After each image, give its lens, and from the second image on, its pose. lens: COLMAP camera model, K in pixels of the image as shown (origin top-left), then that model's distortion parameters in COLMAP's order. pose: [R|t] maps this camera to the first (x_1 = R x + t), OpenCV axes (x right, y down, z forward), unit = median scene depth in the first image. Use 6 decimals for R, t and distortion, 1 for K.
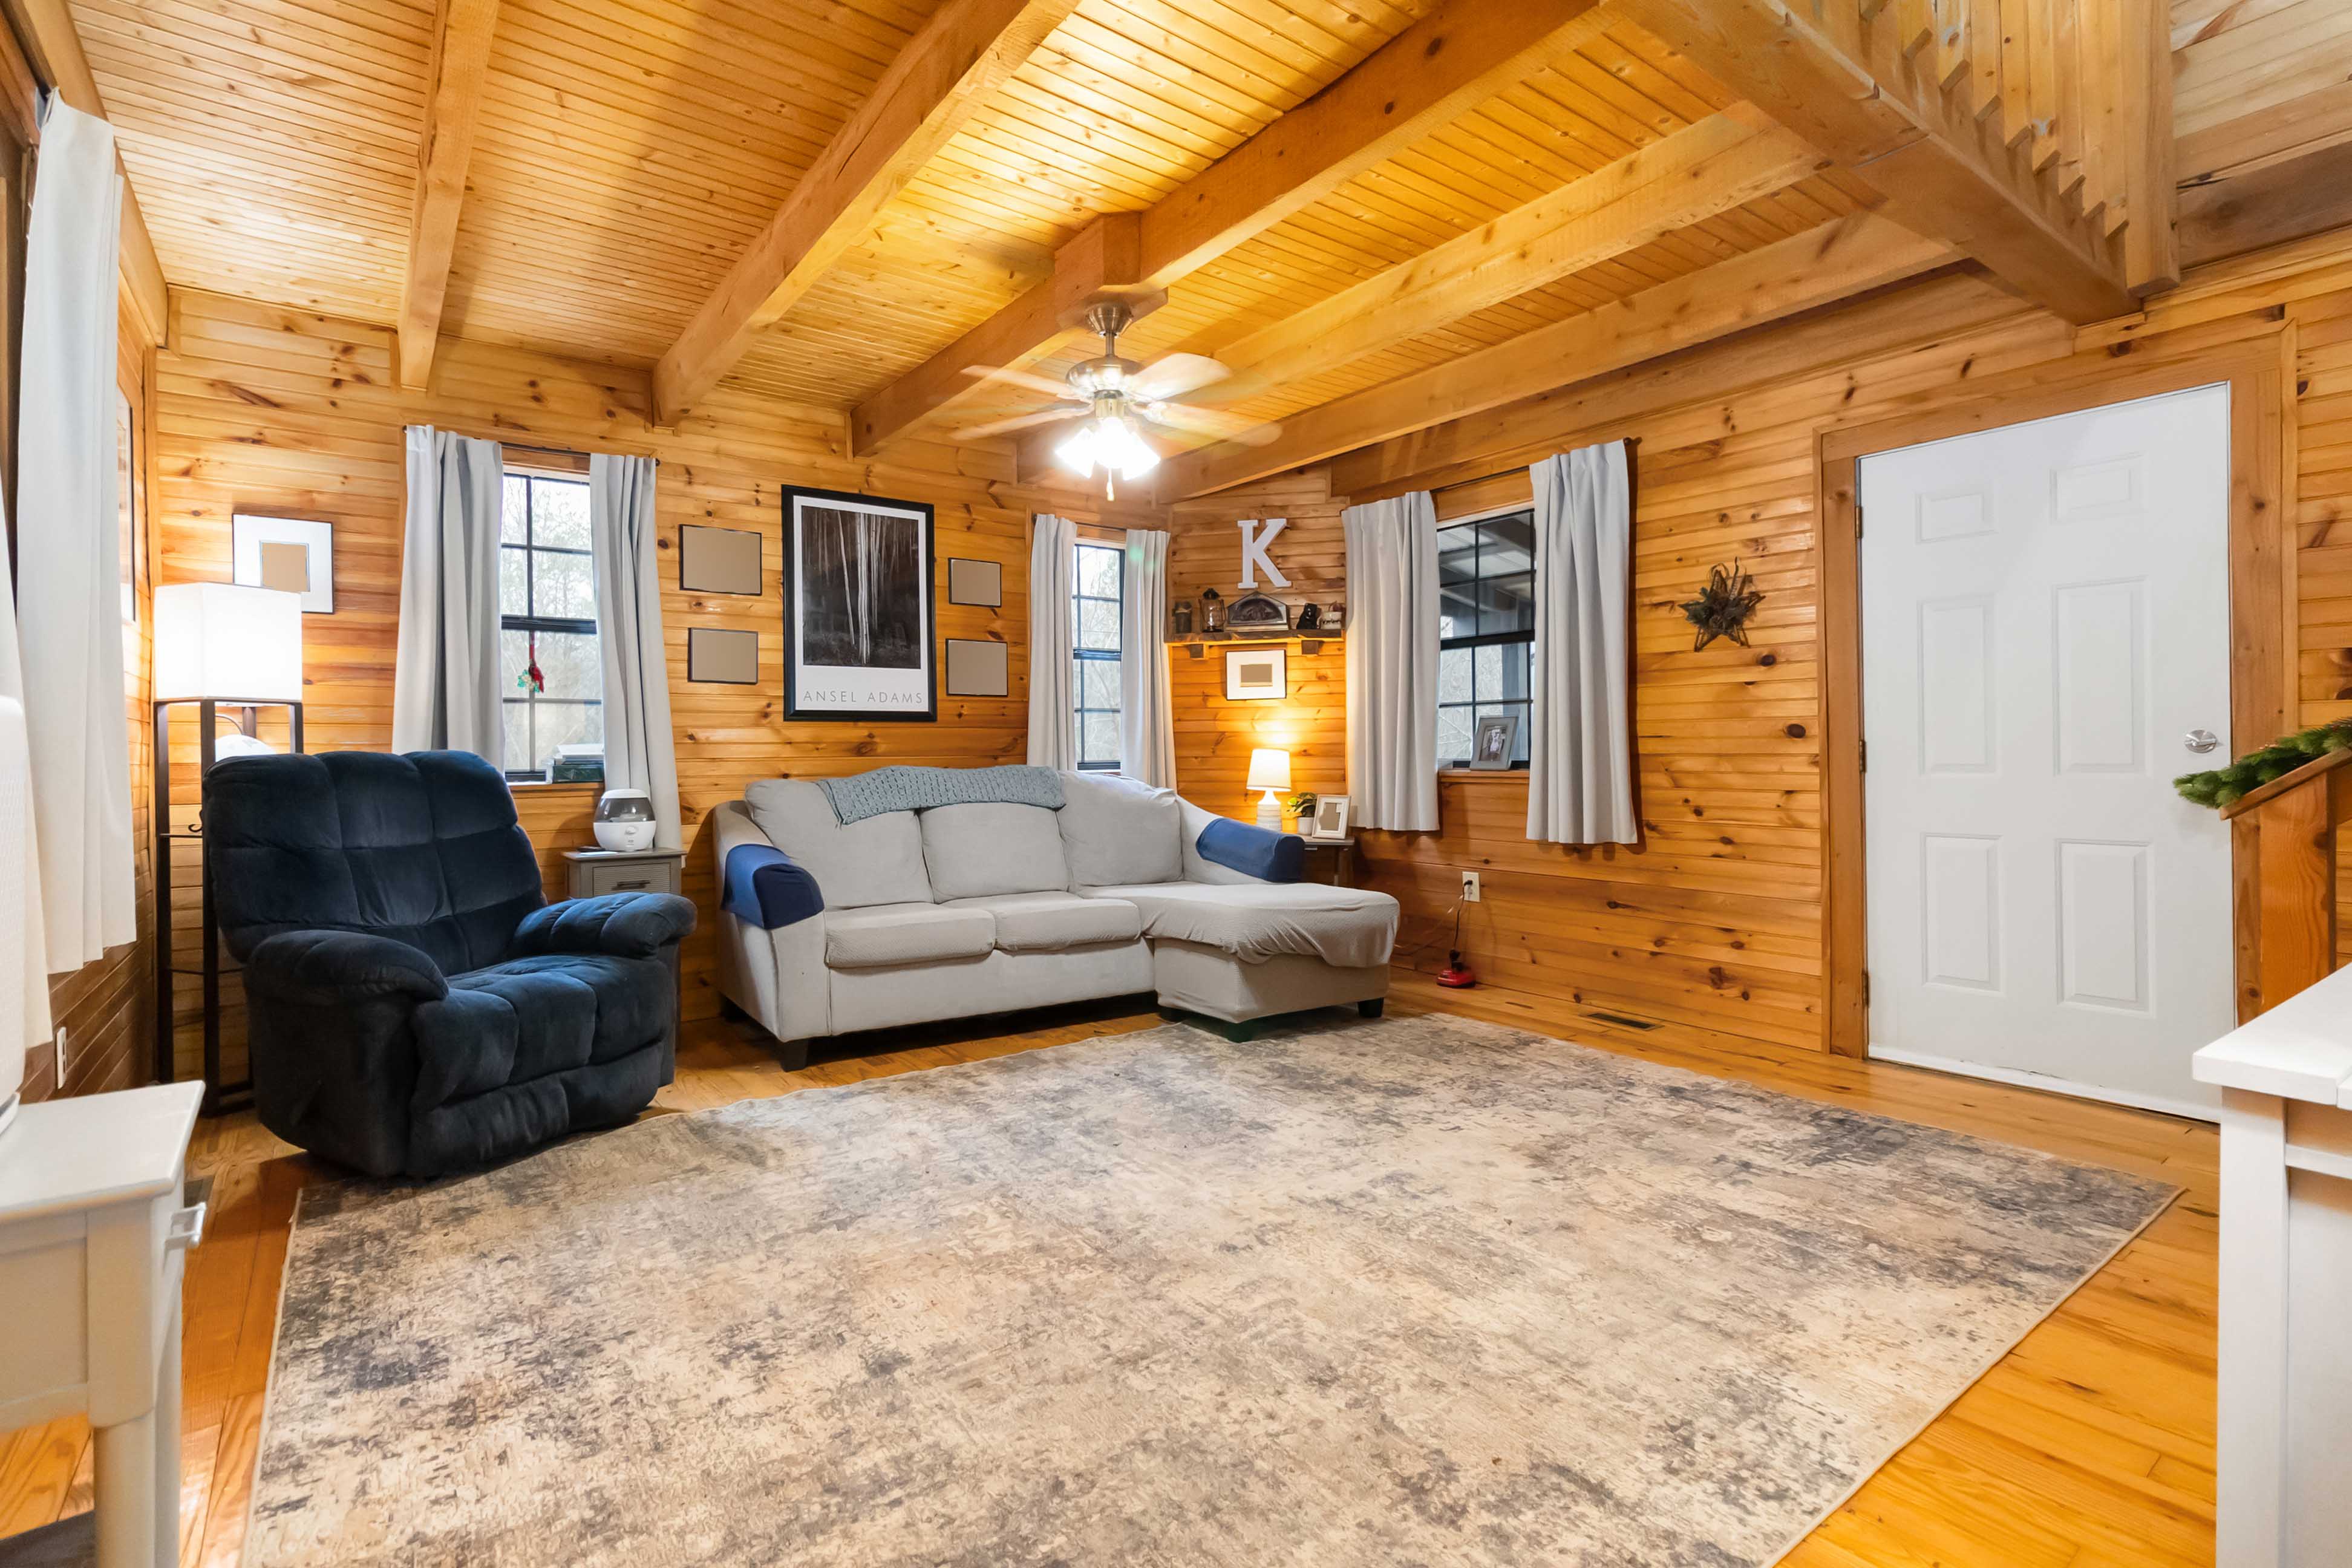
lens RADIAL K [[1103.9, 0, 1168.2], [0, 1103.9, 748.4], [0, 0, 1]] dist [0.002143, 0.000212]
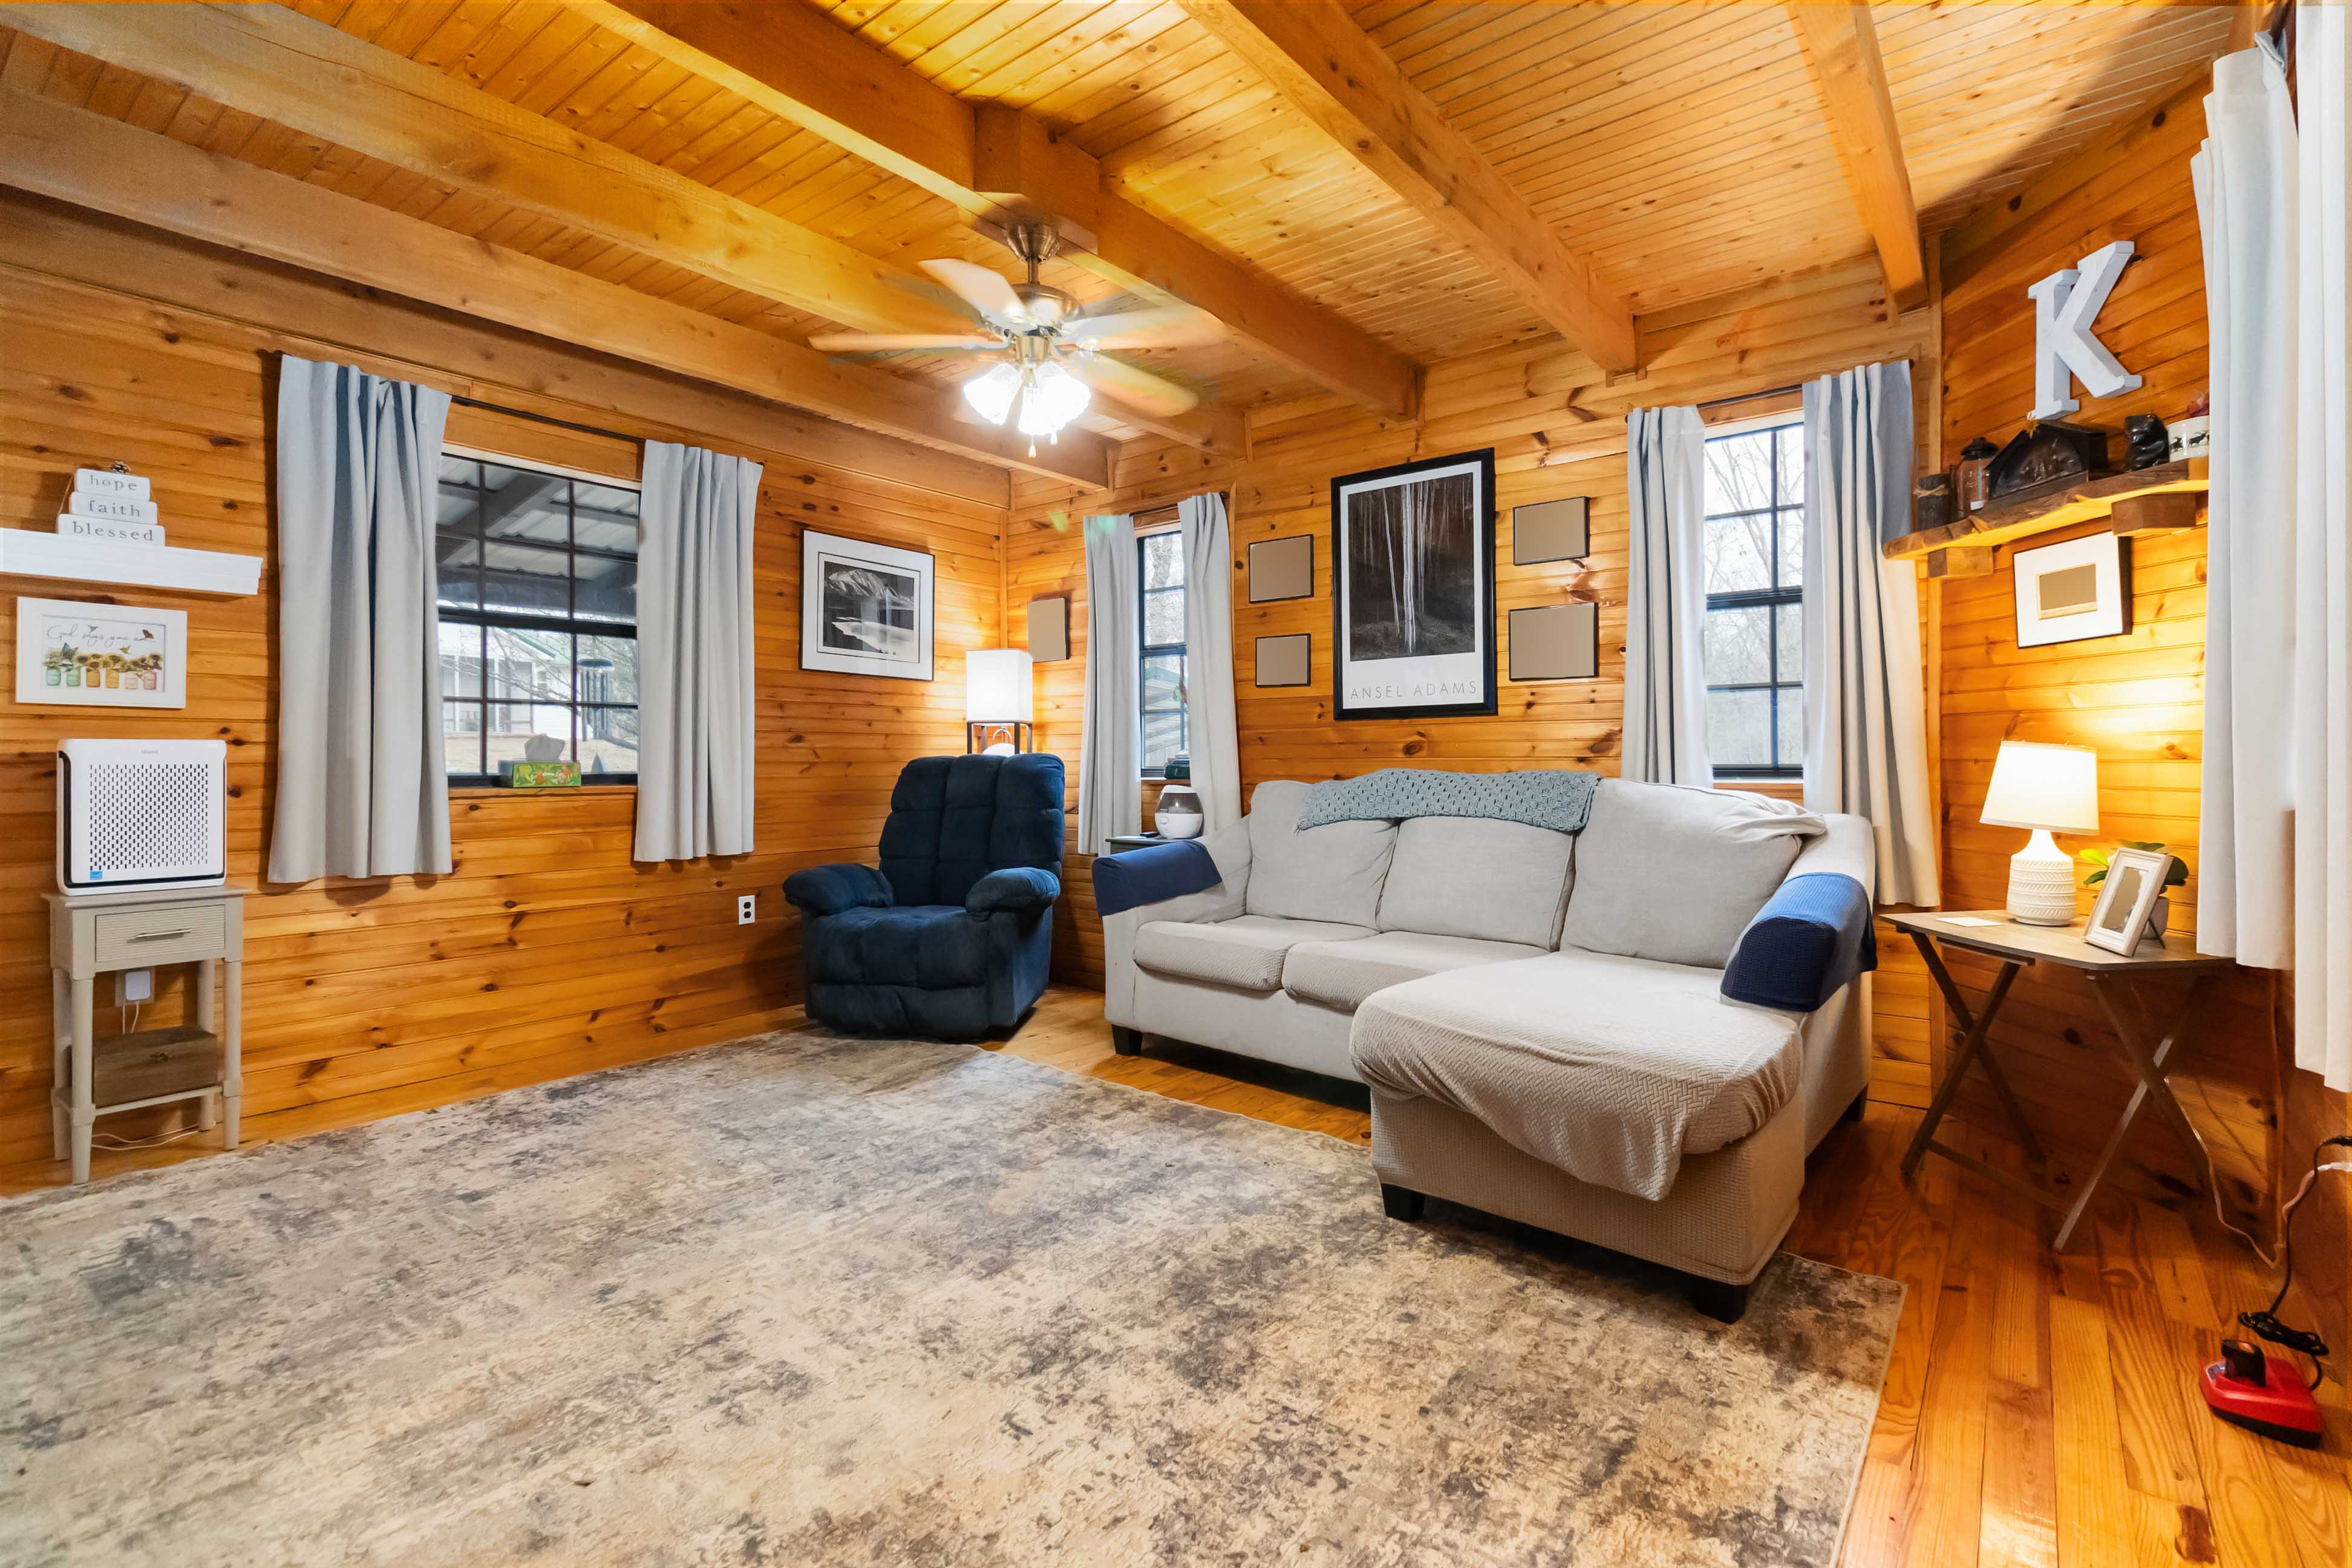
lens RADIAL K [[1085.6, 0, 1185.5], [0, 1085.6, 742.9], [0, 0, 1]] dist [0.001567, 0.000739]
pose [[0.263040, -0.008759, -0.964745, 0.643803], [0.007769, 0.999946, -0.006960, 0.000302], [0.964754, -0.005664, 0.263093, 0.739876]]
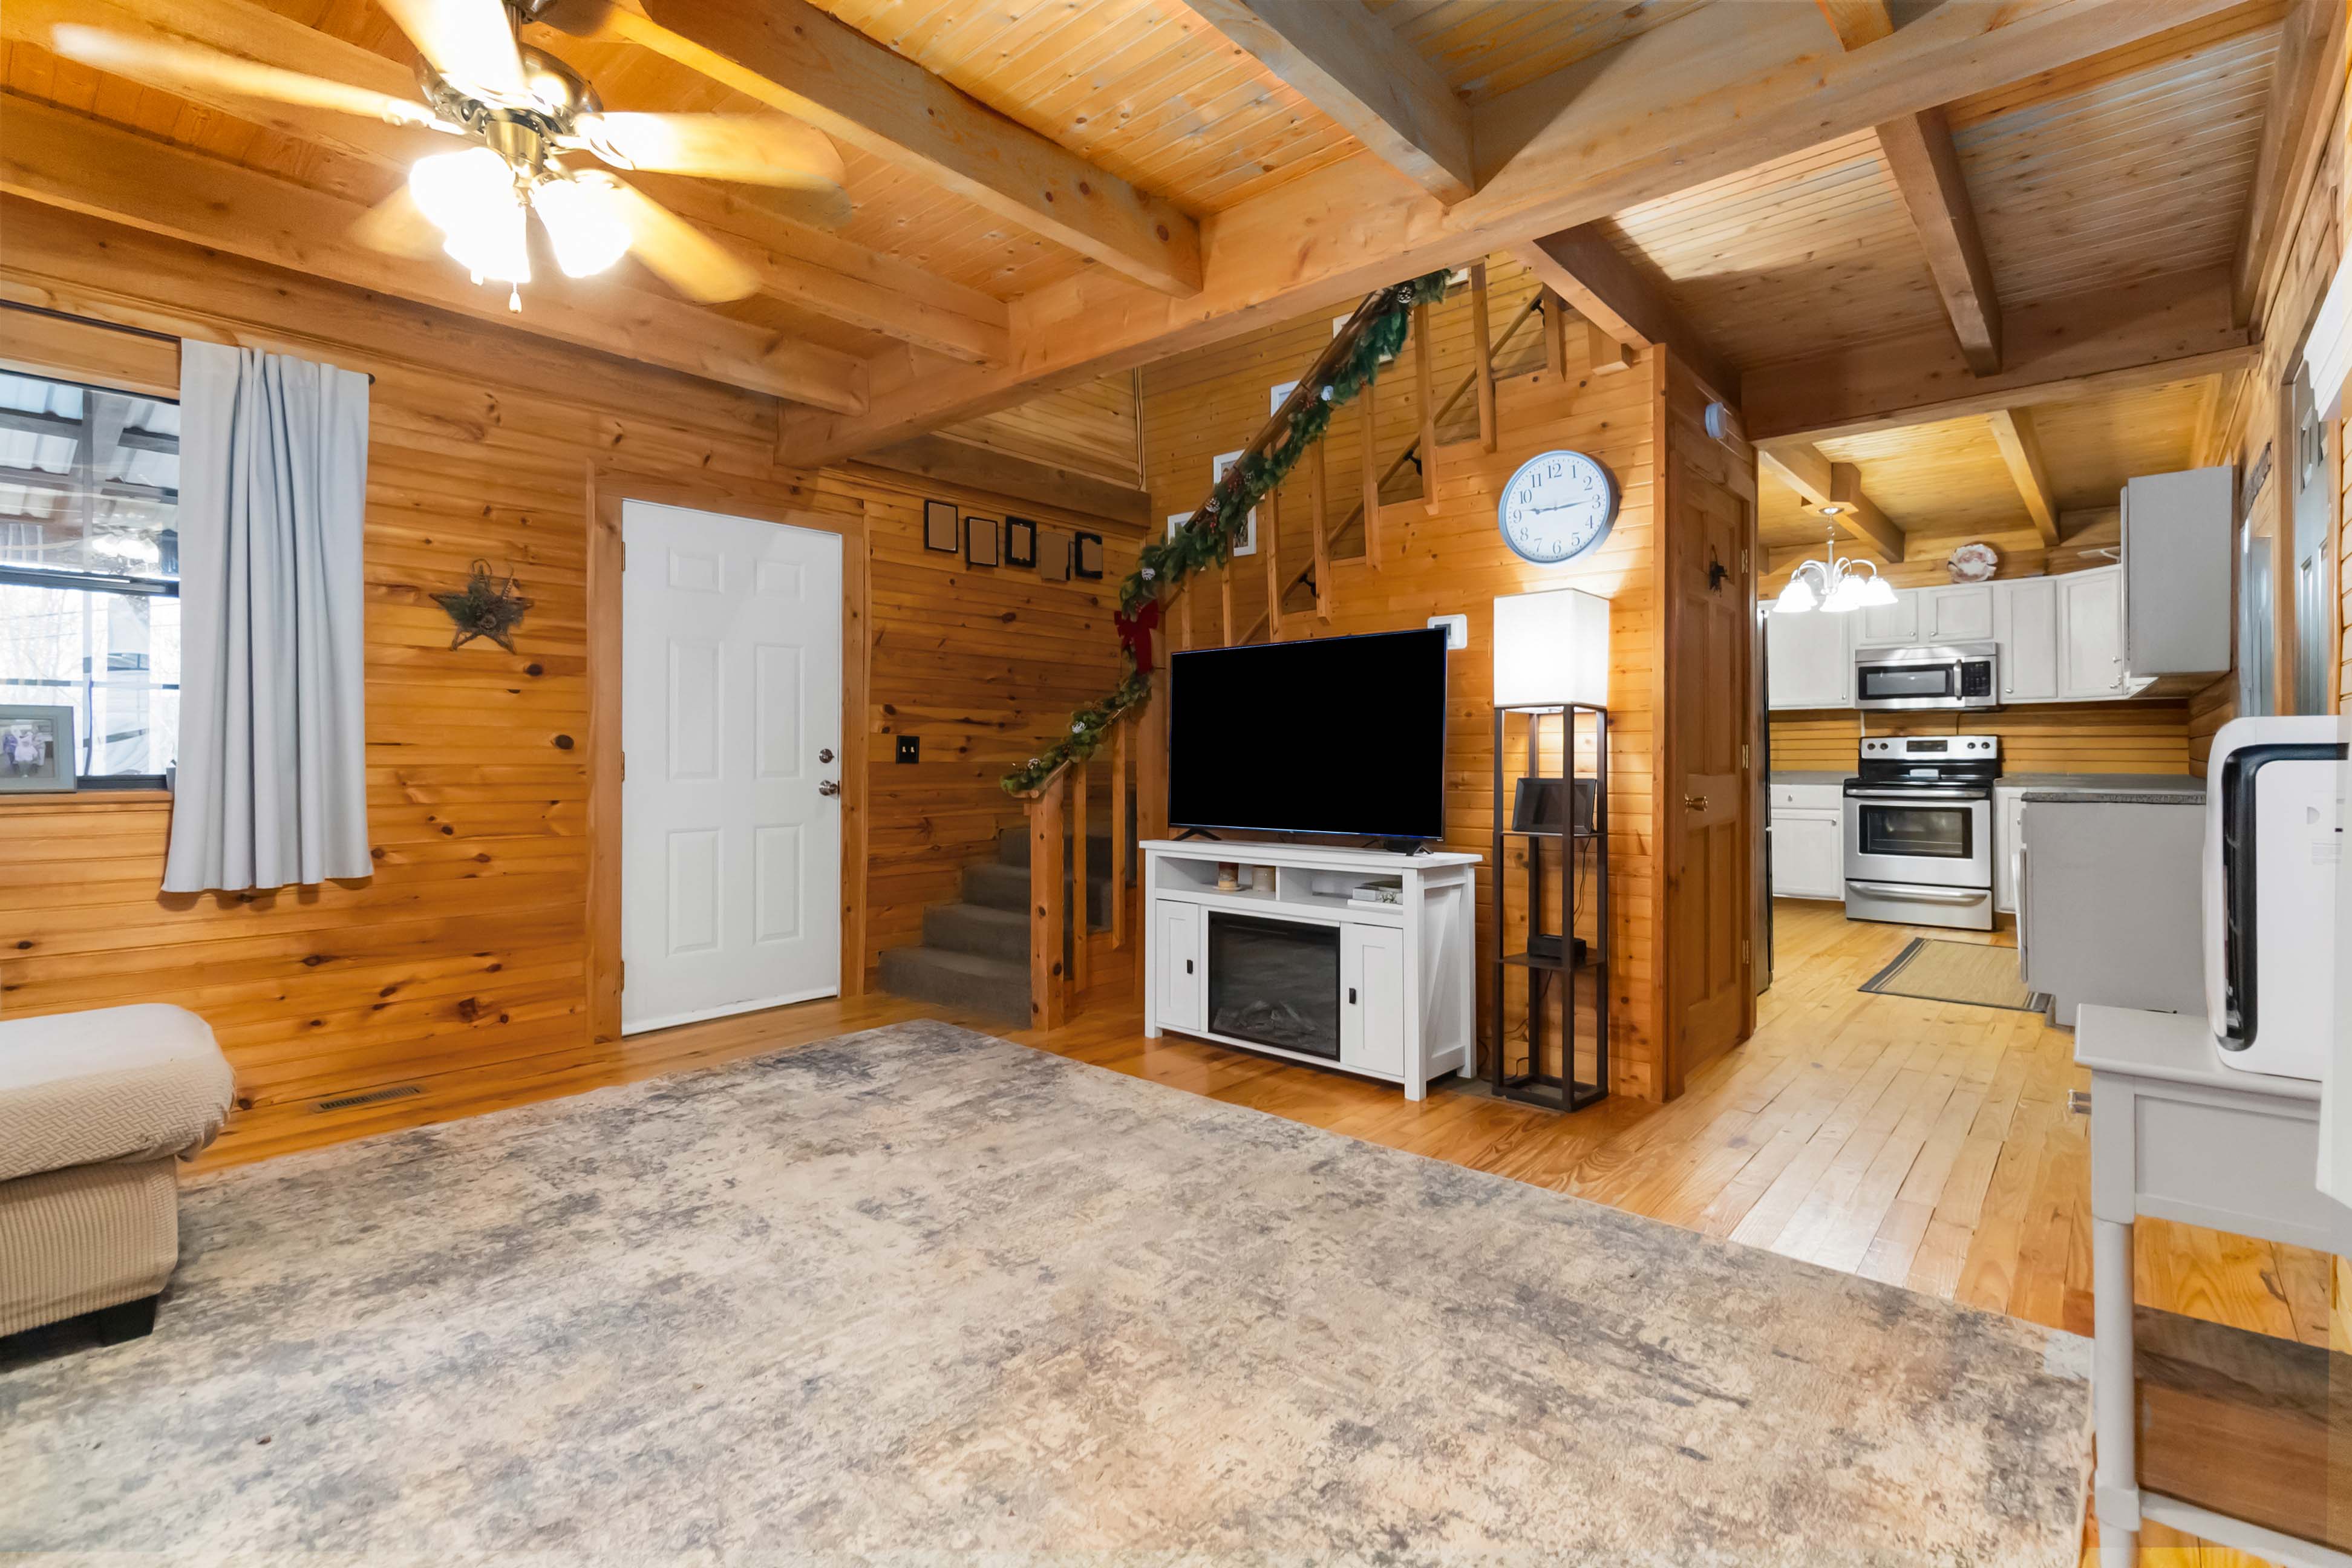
lens RADIAL K [[1085.6, 0, 1185.5], [0, 1085.6, 742.9], [0, 0, 1]] dist [0.001567, 0.000739]
pose [[-0.211091, 0.018208, 0.977297, -0.543461], [-0.003455, 0.999806, -0.019374, 0.002272], [-0.977460, -0.007466, -0.210987, 0.651761]]
